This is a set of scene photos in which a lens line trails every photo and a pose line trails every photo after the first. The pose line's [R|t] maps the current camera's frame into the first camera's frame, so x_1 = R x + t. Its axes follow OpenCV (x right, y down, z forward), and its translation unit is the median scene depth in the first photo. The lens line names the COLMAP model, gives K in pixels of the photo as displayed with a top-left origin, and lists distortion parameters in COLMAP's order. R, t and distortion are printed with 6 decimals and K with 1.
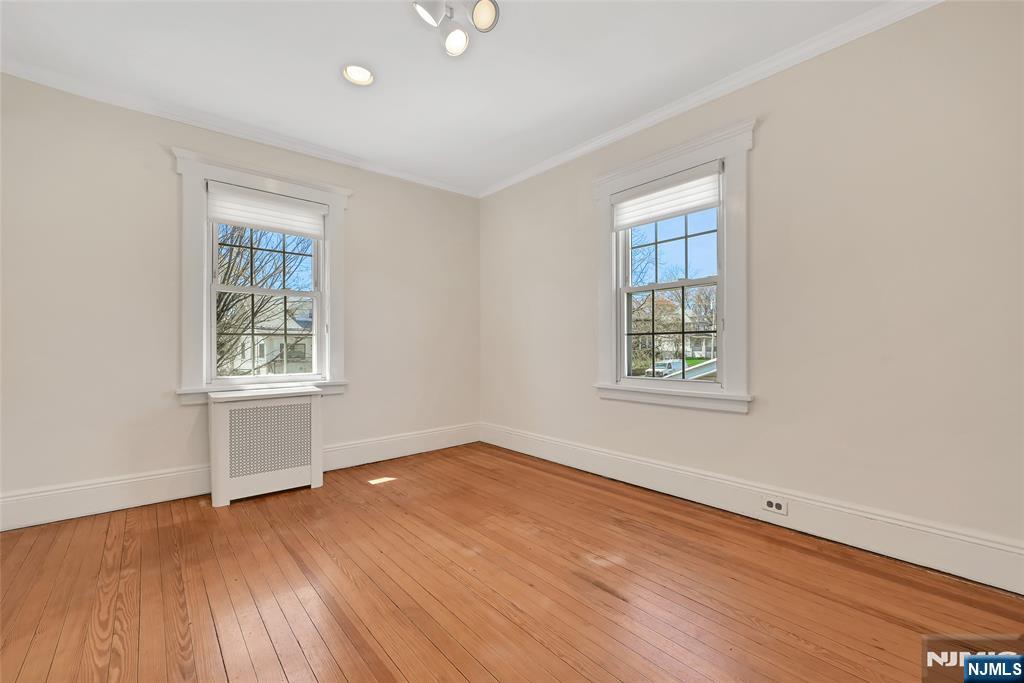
lens RADIAL K [[418.4, 0, 513.6], [0, 418.4, 345.1], [0, 0, 1]] dist [-0.002030, 0.000782]
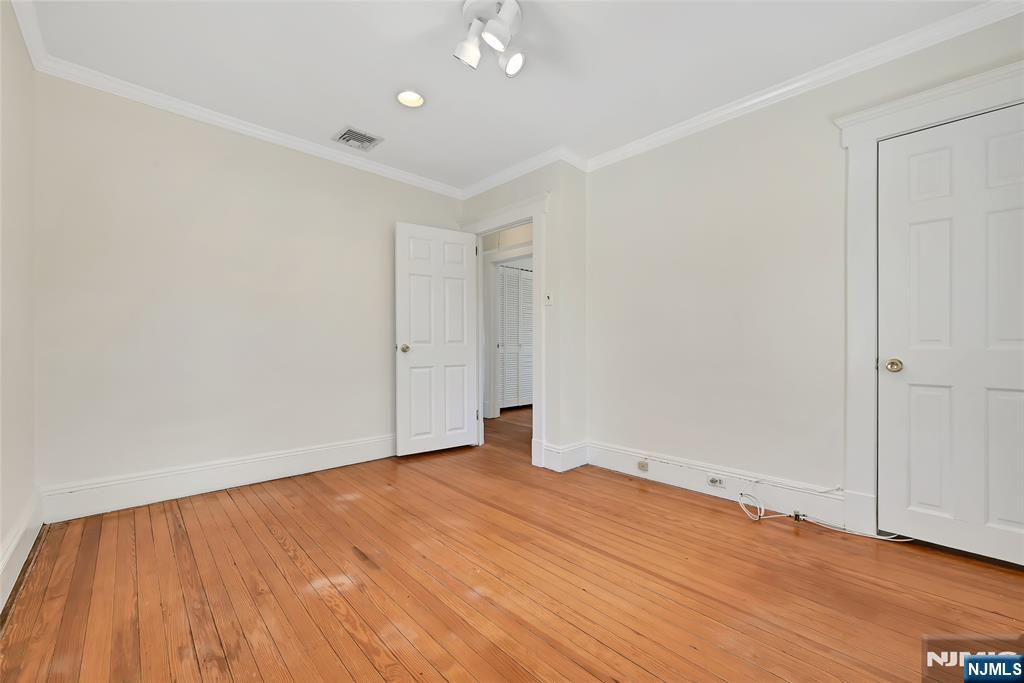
lens RADIAL K [[418.4, 0, 510.3], [0, 418.4, 345.0], [0, 0, 1]] dist [-0.002030, 0.000782]
pose [[-0.999464, 0.001592, -0.032706, -0.132766], [0.001825, 0.999973, -0.007110, -0.003894], [0.032693, -0.007165, -0.999440, 1.798787]]
